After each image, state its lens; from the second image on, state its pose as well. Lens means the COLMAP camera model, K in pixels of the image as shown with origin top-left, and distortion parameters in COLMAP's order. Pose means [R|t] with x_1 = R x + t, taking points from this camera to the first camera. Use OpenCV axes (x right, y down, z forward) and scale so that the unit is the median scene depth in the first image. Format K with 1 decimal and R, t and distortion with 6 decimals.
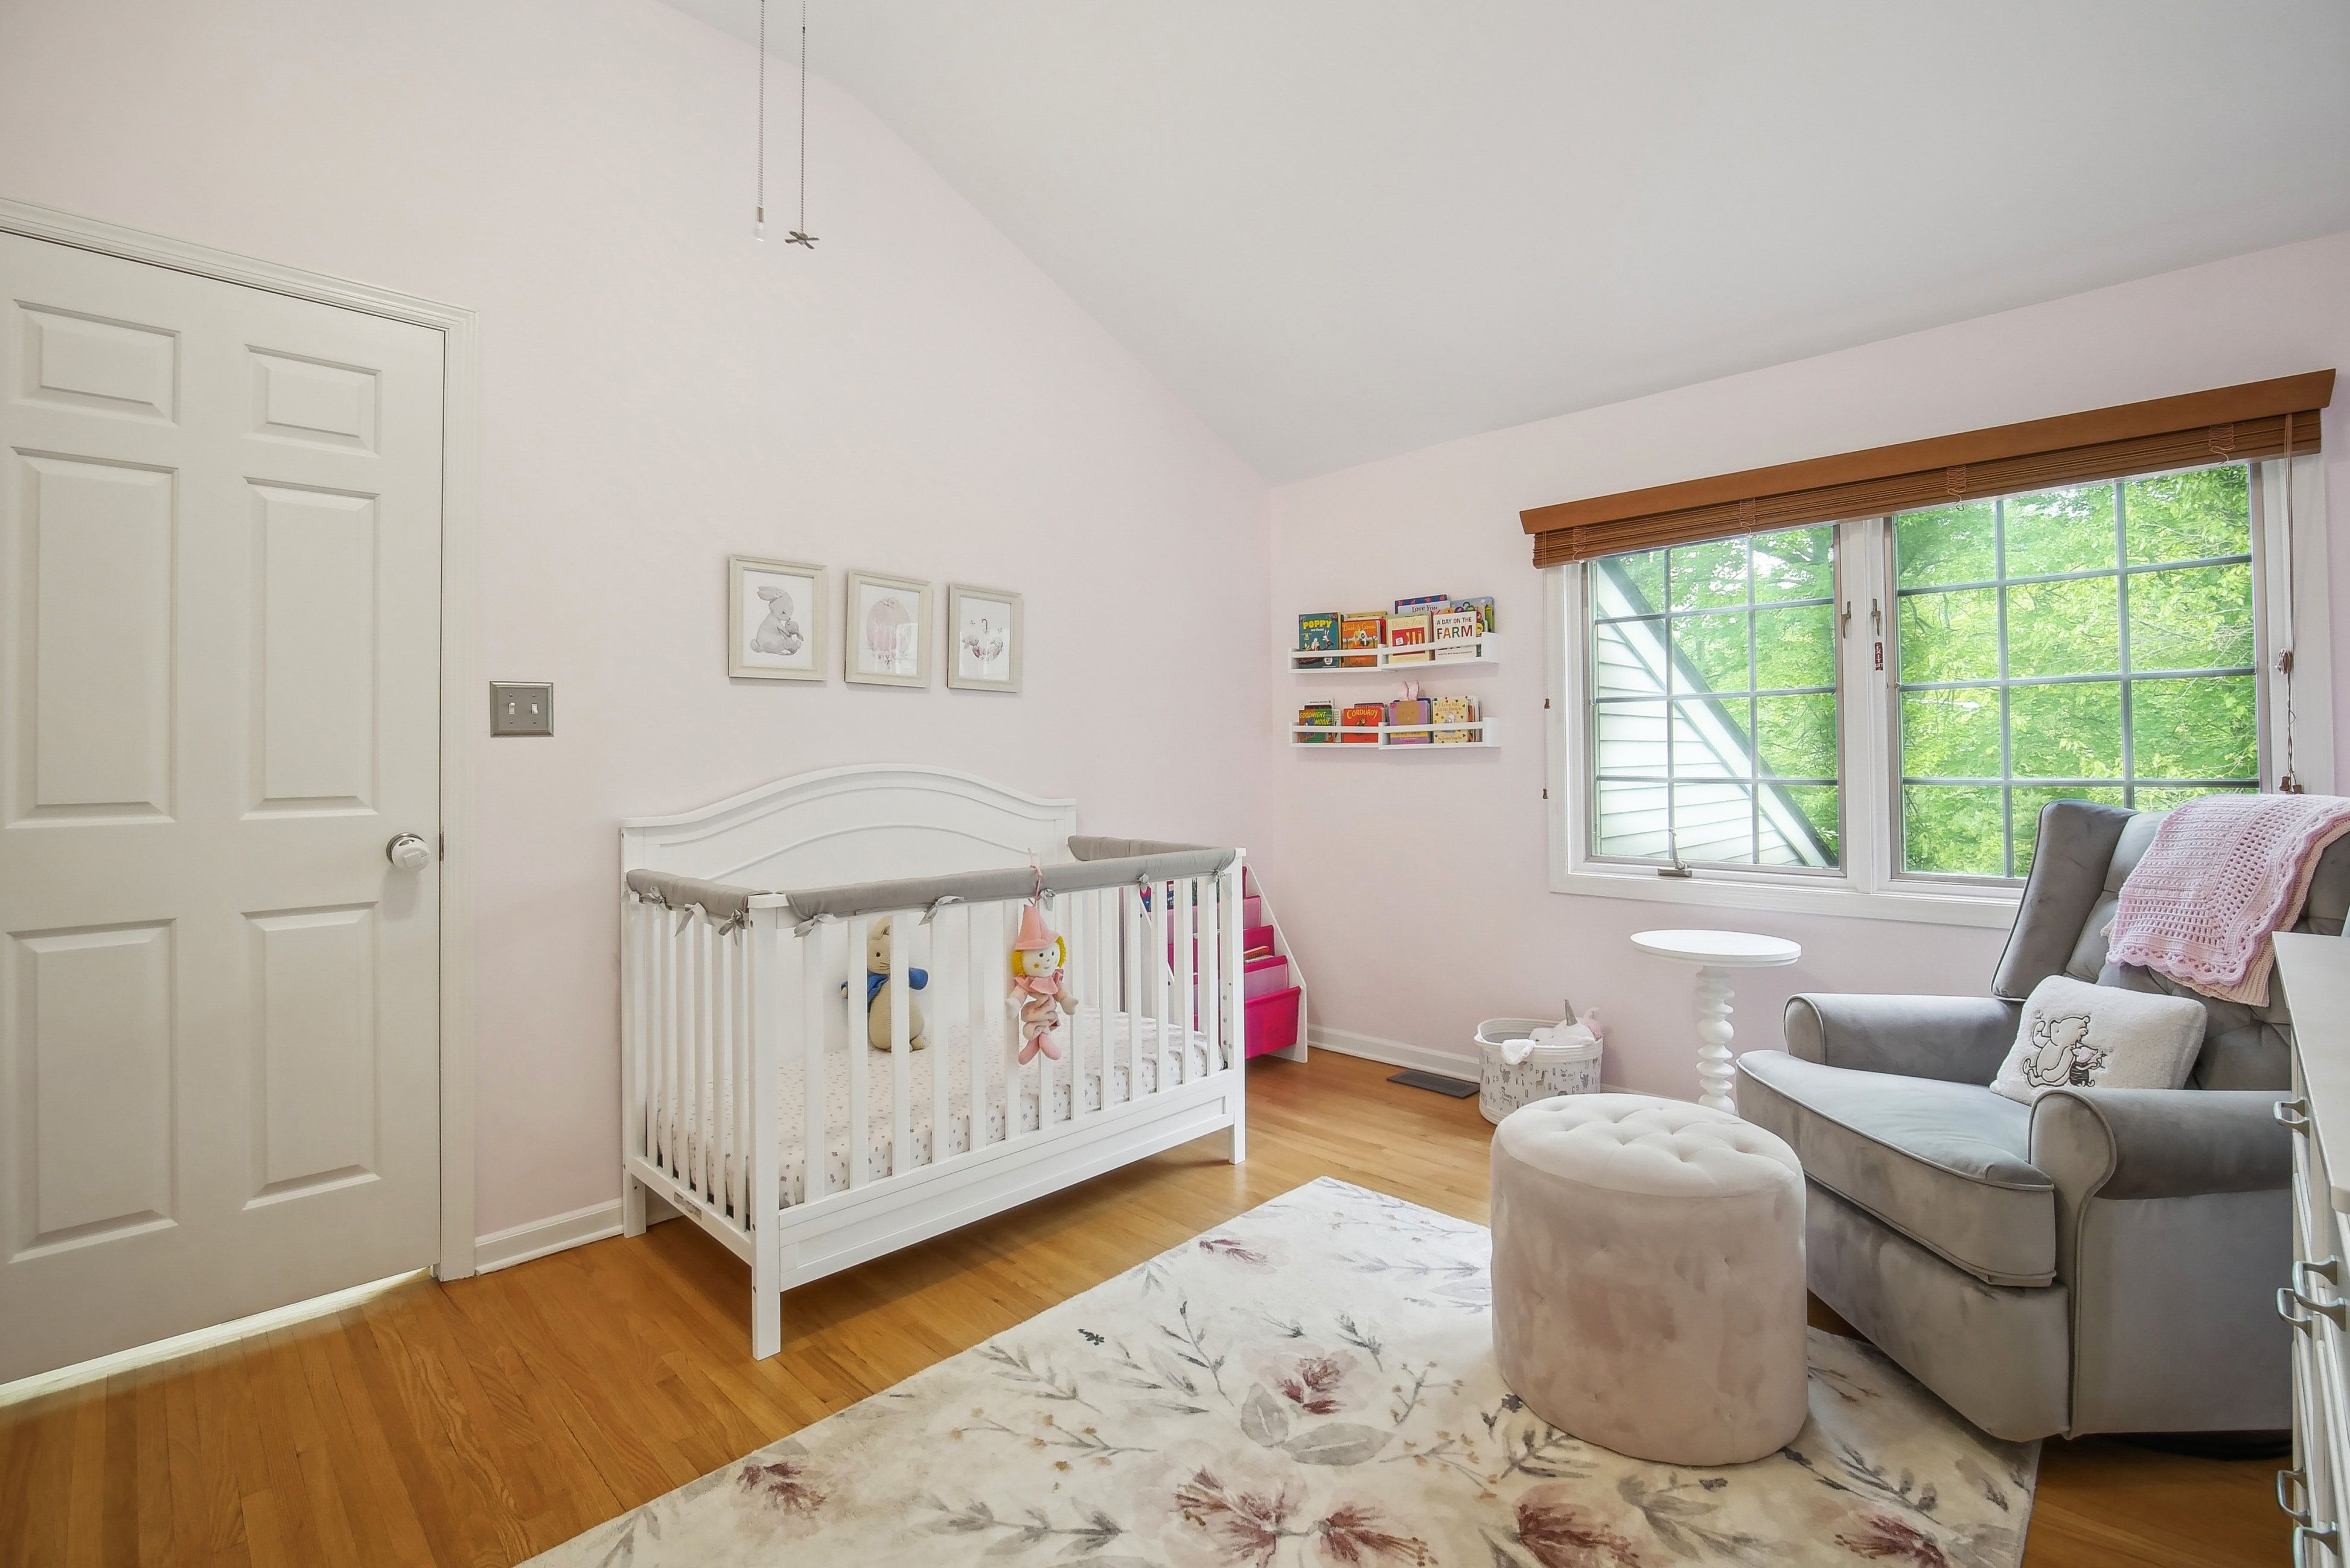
lens RADIAL K [[1075.9, 0, 1175.0], [0, 1075.9, 784.0], [0, 0, 1]] dist [-0.024237, 0.000161]
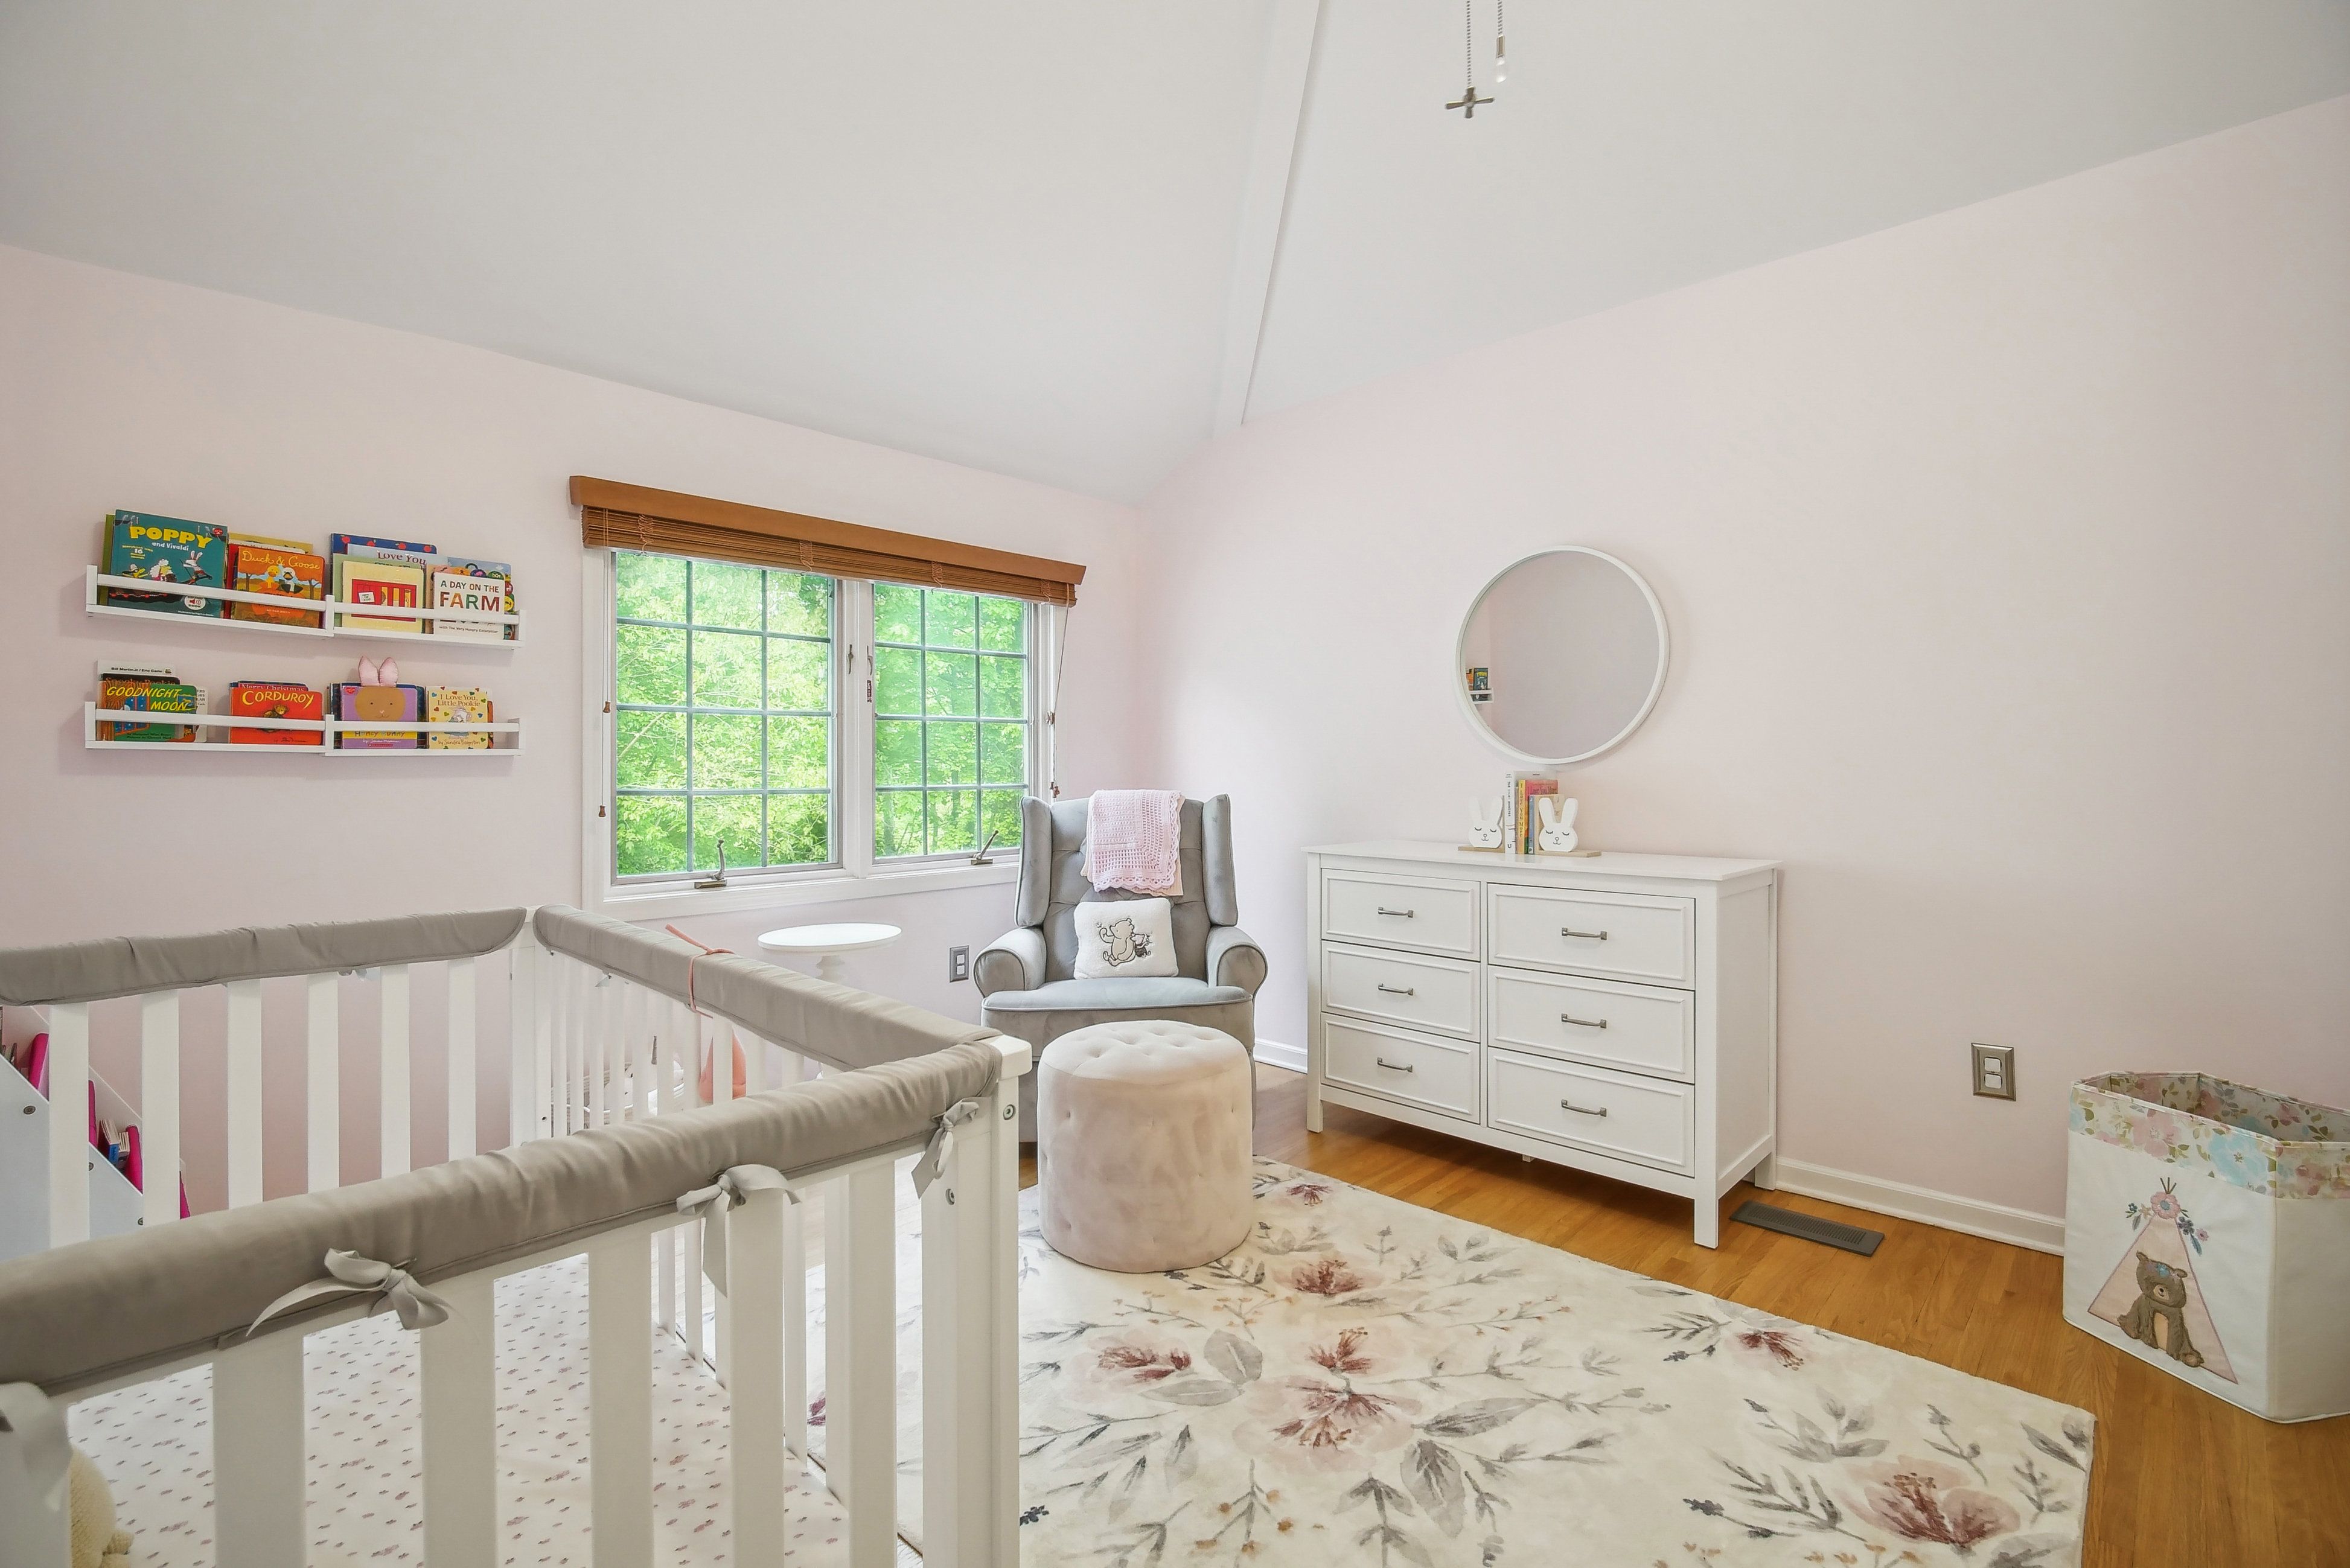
lens RADIAL K [[1055.5, 0, 1169.0], [0, 1055.5, 795.5], [0, 0, 1]] dist [-0.014313, -0.000234]
pose [[-0.016117, -0.017562, 0.999716, -0.479019], [0.024791, 0.999531, 0.017958, -0.006992], [-0.999563, 0.025073, -0.015674, 0.523462]]
